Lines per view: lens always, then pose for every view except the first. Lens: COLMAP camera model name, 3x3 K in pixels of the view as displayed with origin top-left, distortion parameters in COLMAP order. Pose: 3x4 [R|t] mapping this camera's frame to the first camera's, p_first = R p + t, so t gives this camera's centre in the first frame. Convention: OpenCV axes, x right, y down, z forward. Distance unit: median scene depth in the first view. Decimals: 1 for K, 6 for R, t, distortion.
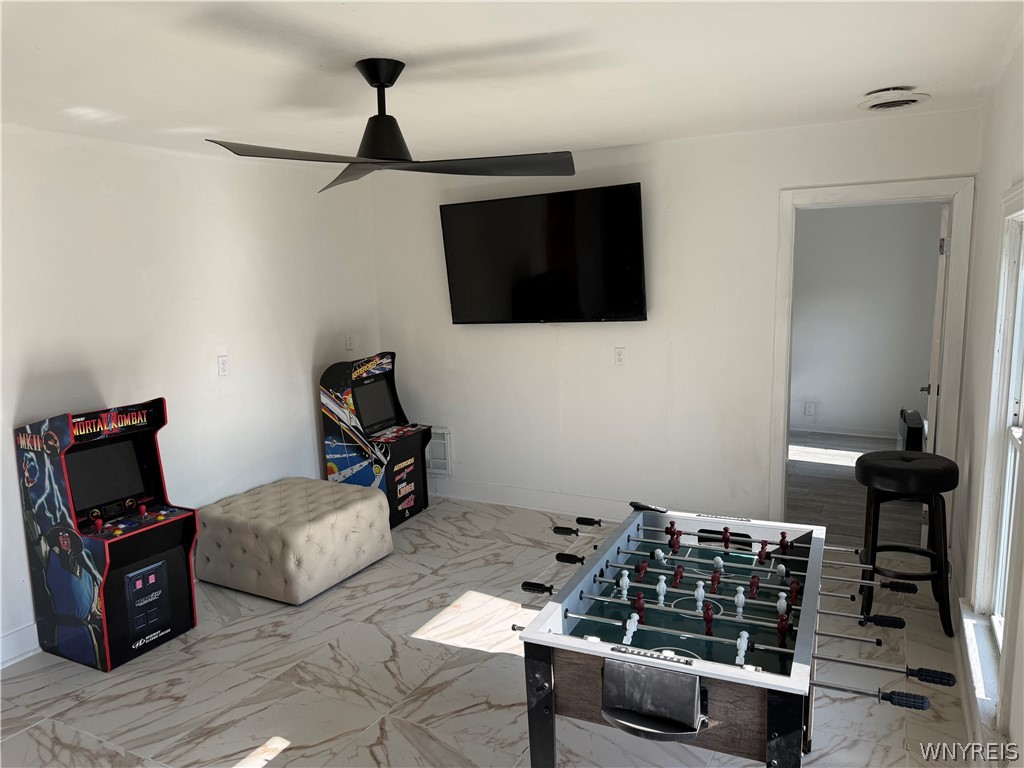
lens RADIAL K [[722.6, 0, 516.9], [0, 722.6, 387.3], [0, 0, 1]] dist [0.040109, -0.046451]
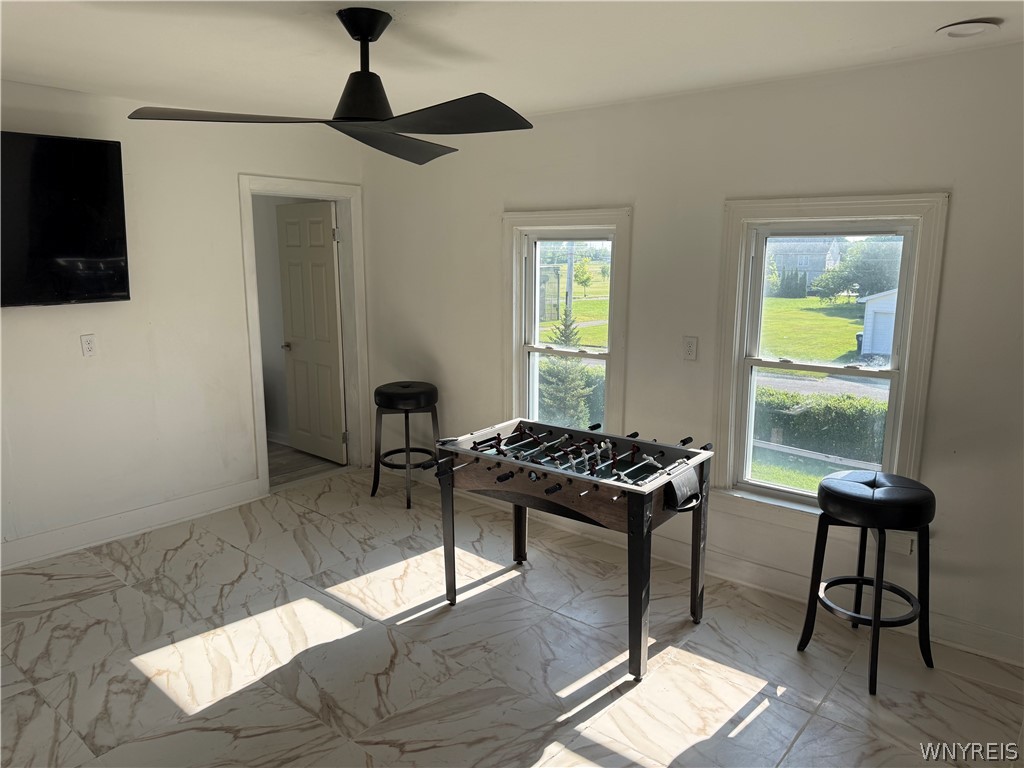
lens RADIAL K [[722.6, 0, 516.4], [0, 722.6, 381.6], [0, 0, 1]] dist [0.040109, -0.046451]
pose [[0.221396, -0.149737, 0.963619, -0.694946], [0.135197, 0.983312, 0.121735, -0.047151], [-0.965767, 0.103327, 0.237946, 0.409499]]
